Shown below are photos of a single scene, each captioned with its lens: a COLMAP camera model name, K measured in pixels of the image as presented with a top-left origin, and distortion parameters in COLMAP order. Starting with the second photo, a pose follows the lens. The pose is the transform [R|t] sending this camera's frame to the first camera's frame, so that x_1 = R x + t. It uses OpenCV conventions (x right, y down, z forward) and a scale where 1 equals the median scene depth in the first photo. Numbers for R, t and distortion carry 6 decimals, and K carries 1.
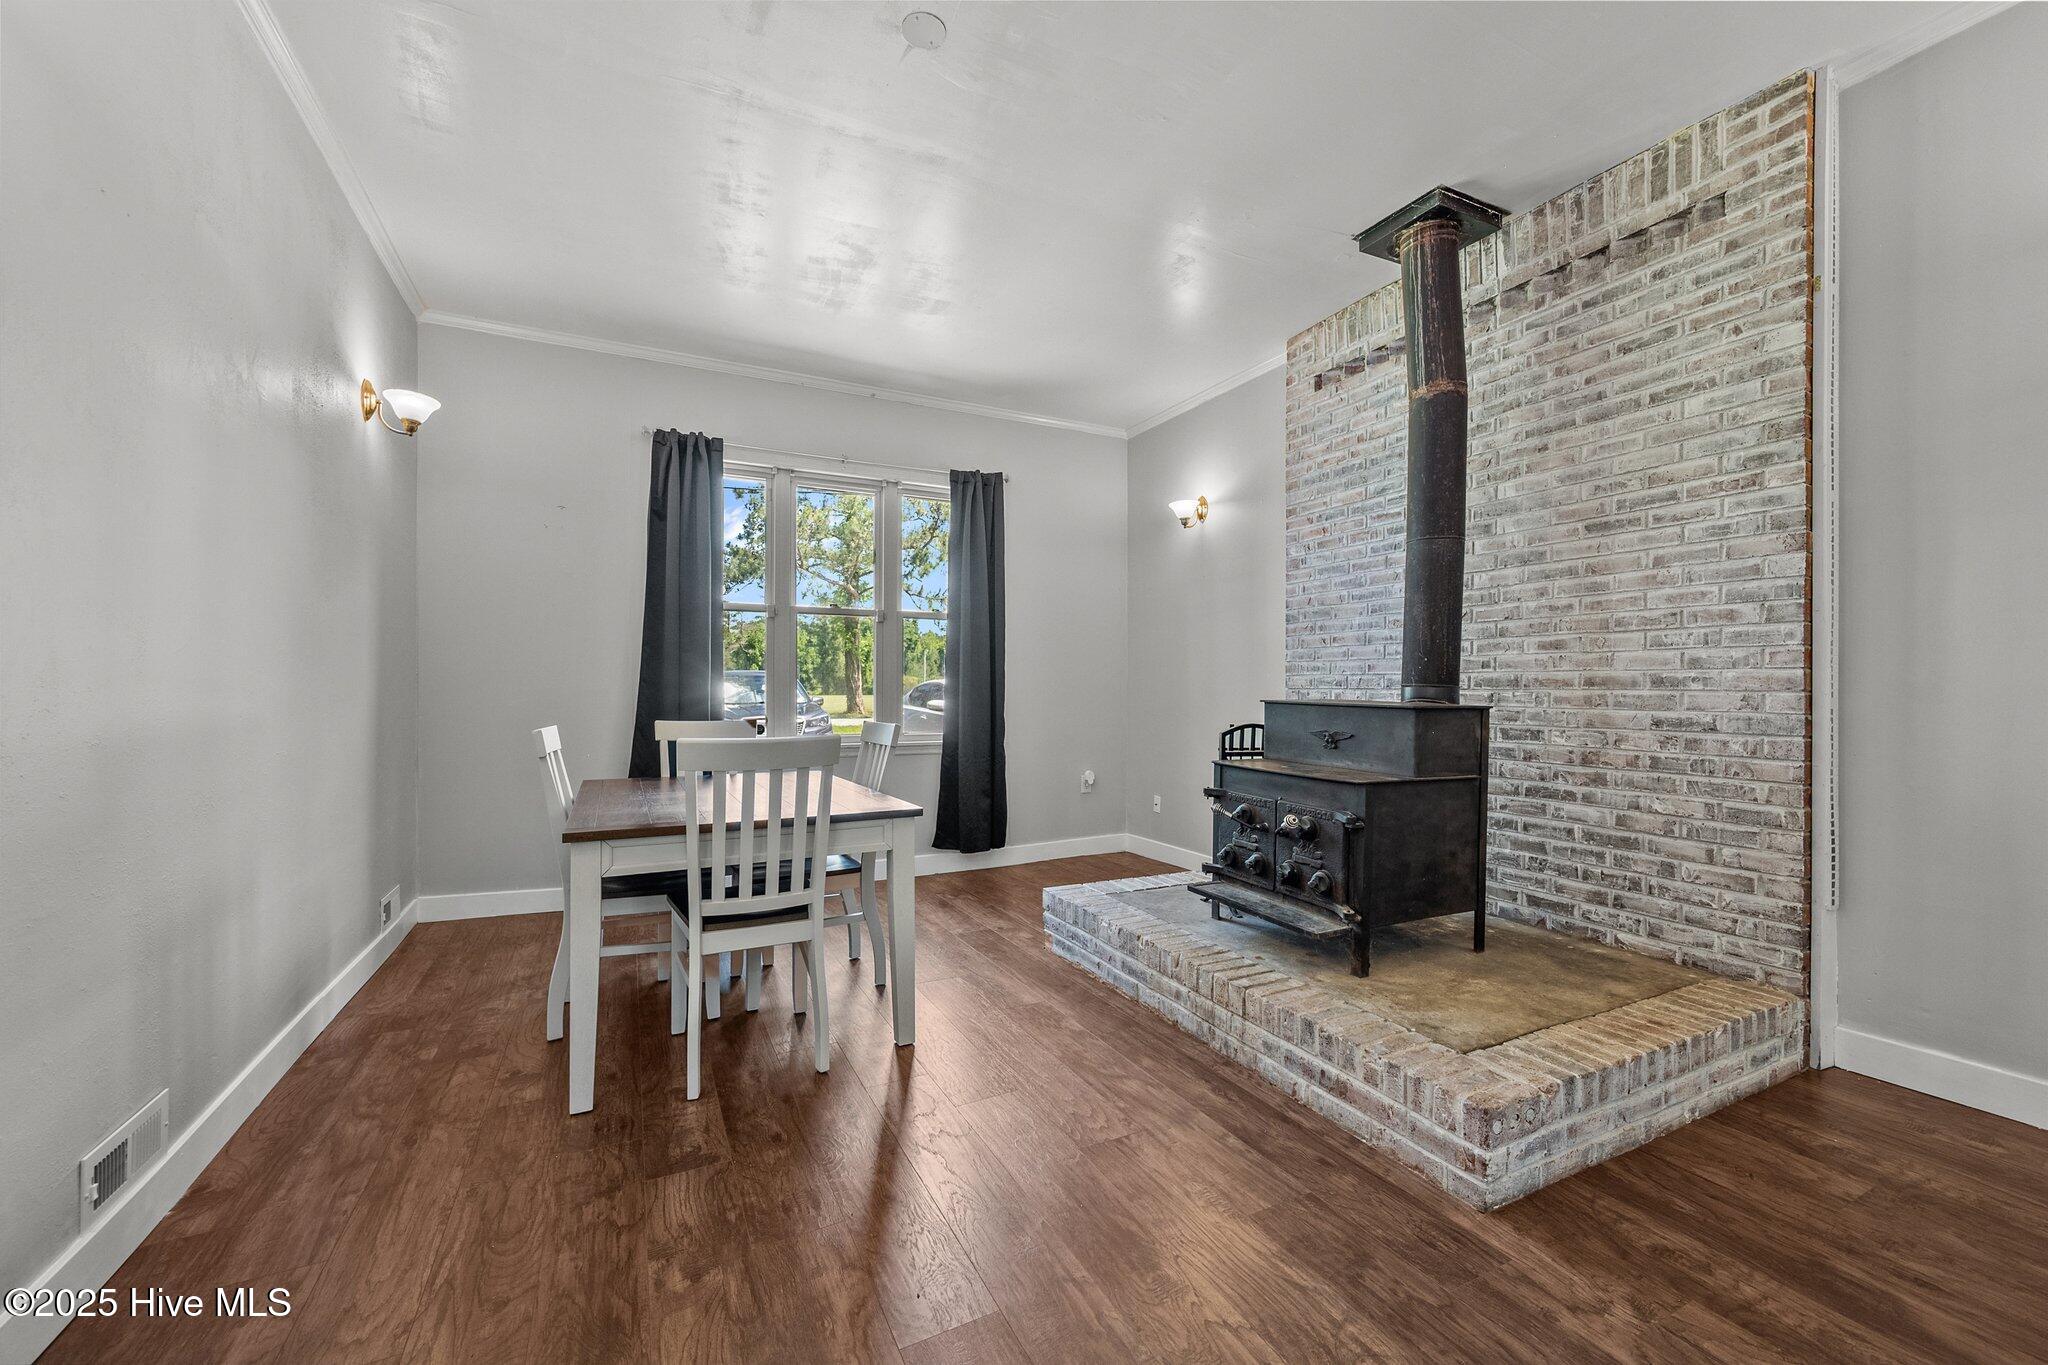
lens RADIAL K [[813.7, 0, 1033.8], [0, 813.7, 686.8], [0, 0, 1]] dist [-0.001950, 0.000002]
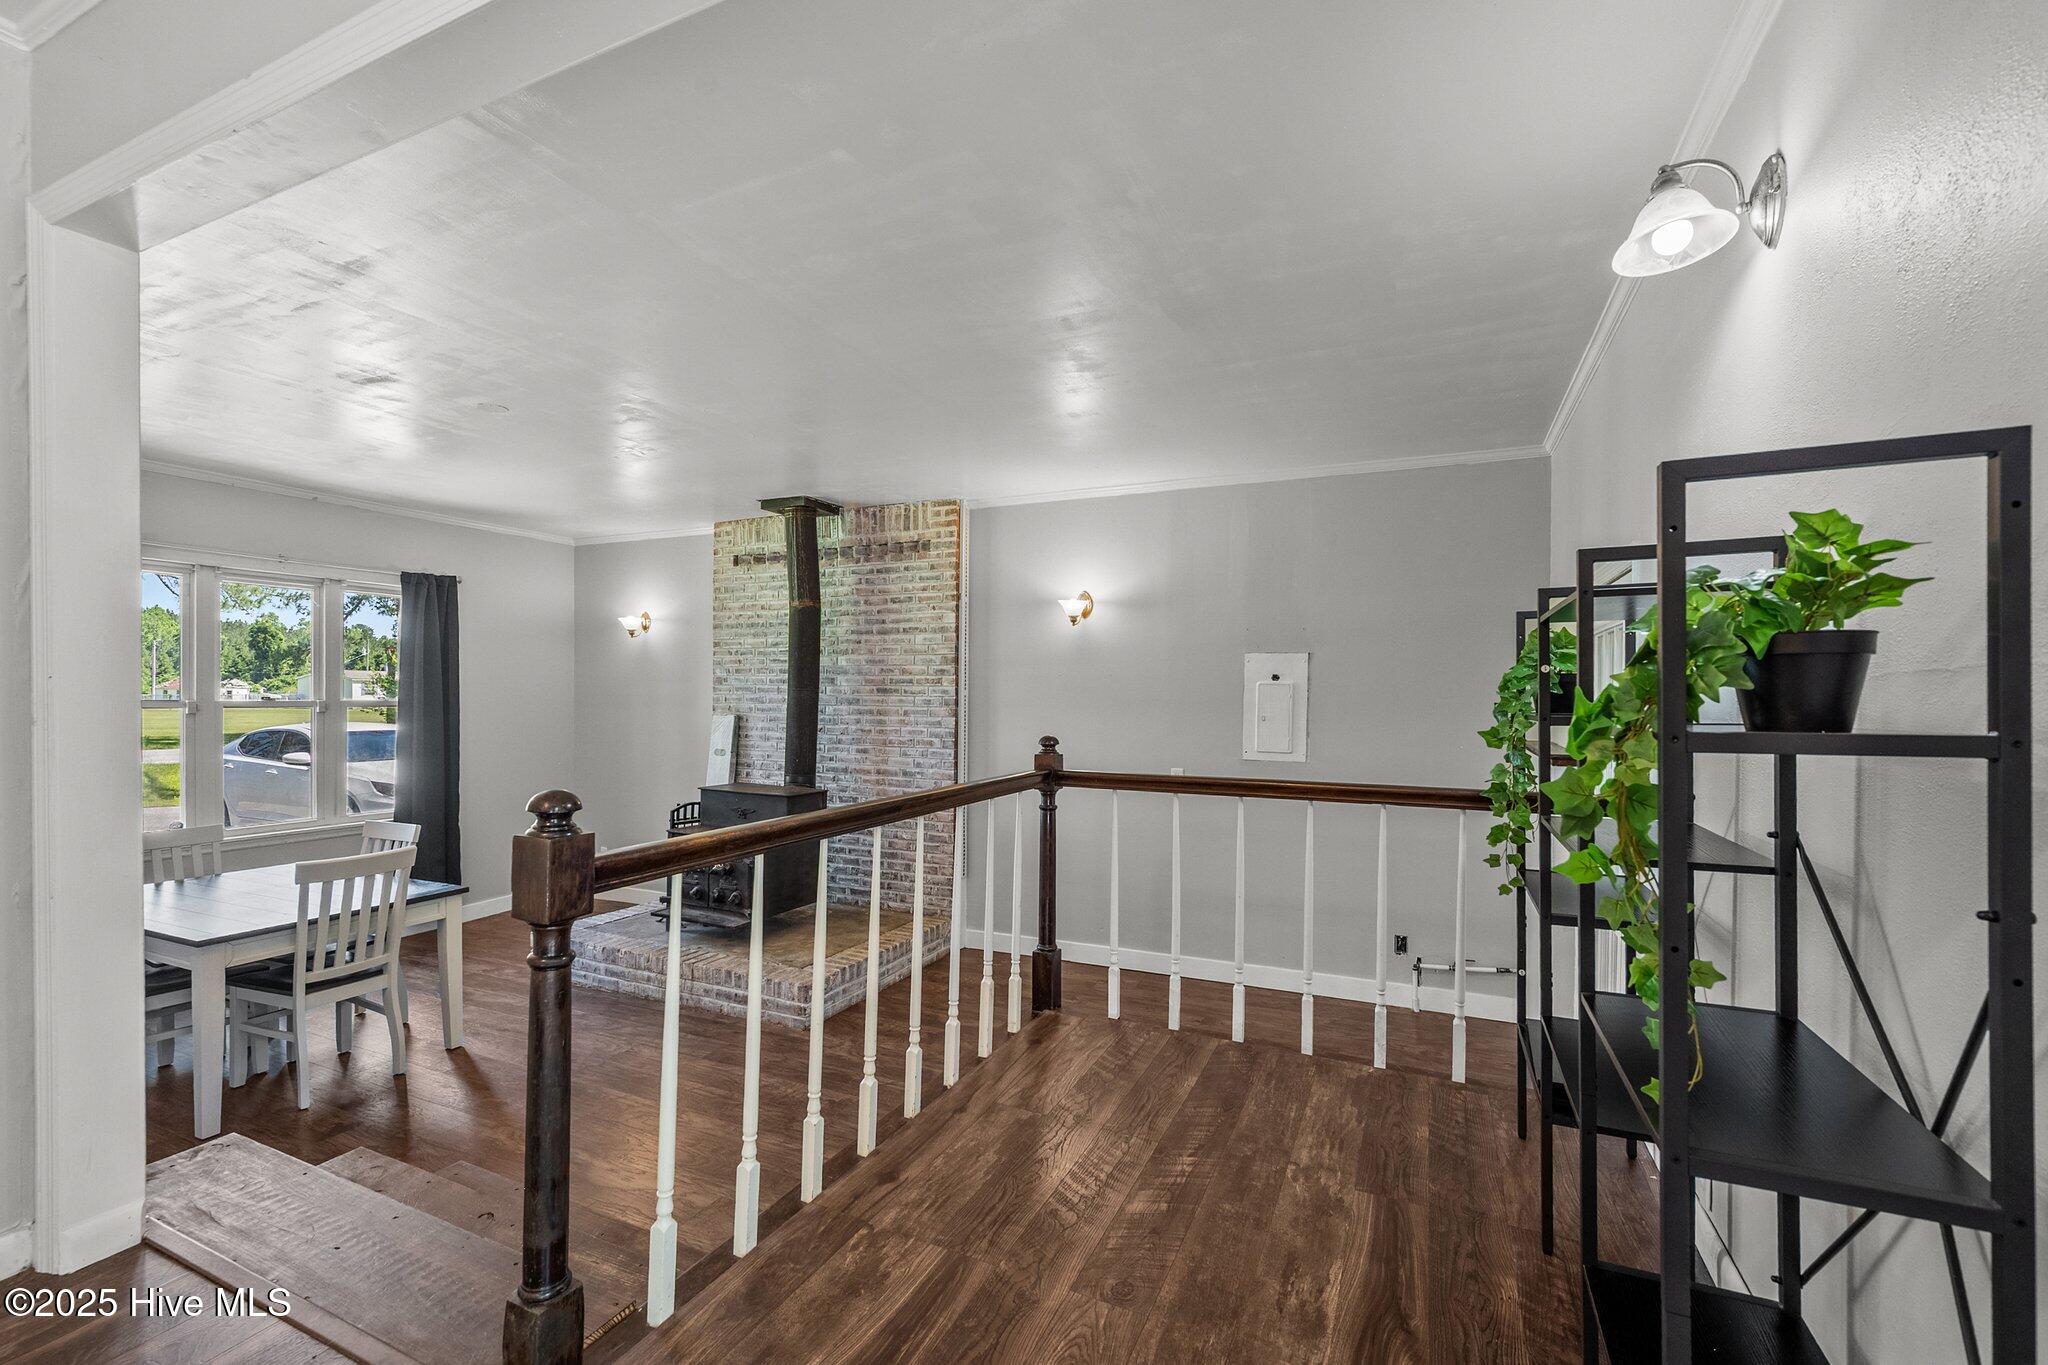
lens RADIAL K [[860.4, 0, 1029.7], [0, 860.4, 694.0], [0, 0, 1]] dist [0.000666, 0.000073]
pose [[0.786878, 0.002848, 0.617101, -0.266859], [-0.003751, 0.999993, 0.000169, -0.183772], [-0.617097, -0.002447, 0.786884, -0.770711]]
